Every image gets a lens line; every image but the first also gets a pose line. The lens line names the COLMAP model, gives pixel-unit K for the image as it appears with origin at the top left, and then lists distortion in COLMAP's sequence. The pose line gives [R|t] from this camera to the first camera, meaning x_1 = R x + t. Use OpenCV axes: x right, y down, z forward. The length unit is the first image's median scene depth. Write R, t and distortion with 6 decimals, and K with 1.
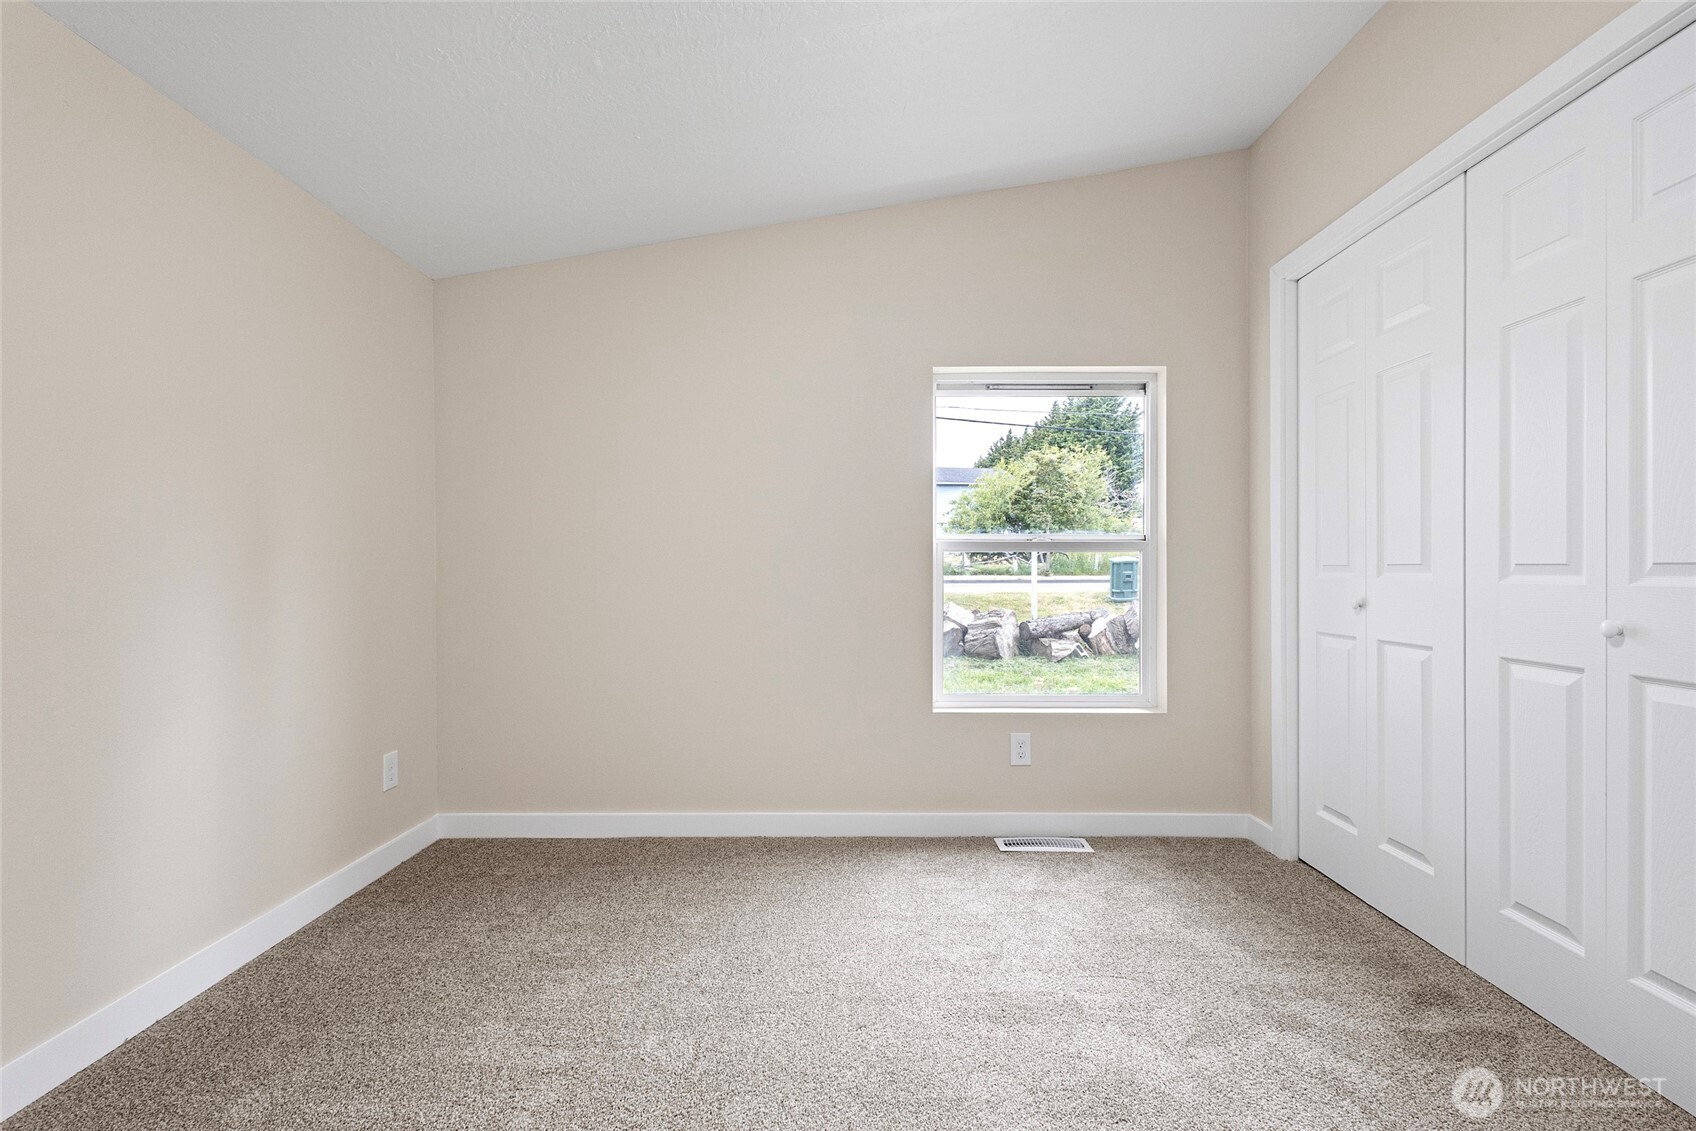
lens RADIAL K [[775.9, 0, 849.9], [0, 775.9, 570.1], [0, 0, 1]] dist [0.003973, -0.001488]
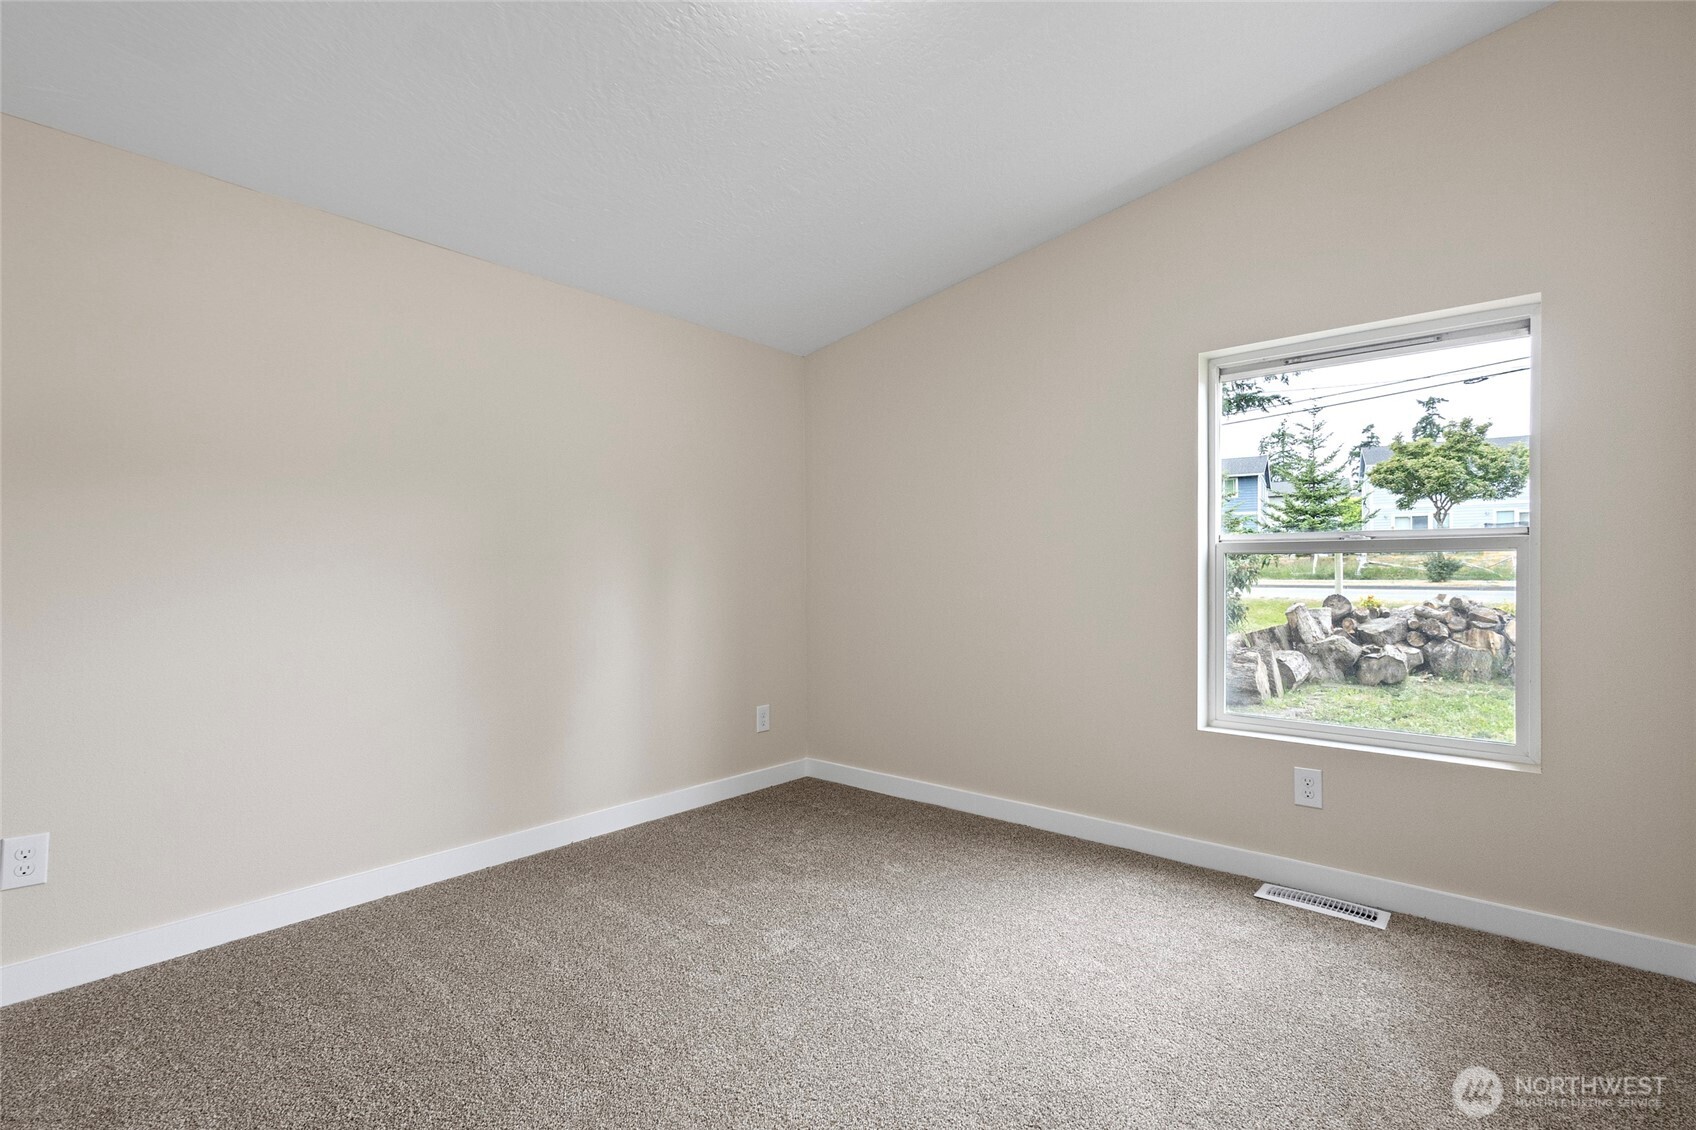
lens RADIAL K [[775.9, 0, 857.6], [0, 775.9, 565.9], [0, 0, 1]] dist [0.003973, -0.001488]
pose [[0.767322, -0.004805, -0.641244, 0.412825], [-0.000647, 0.999966, -0.008267, -0.001789], [0.641262, 0.006758, 0.767292, 0.041699]]
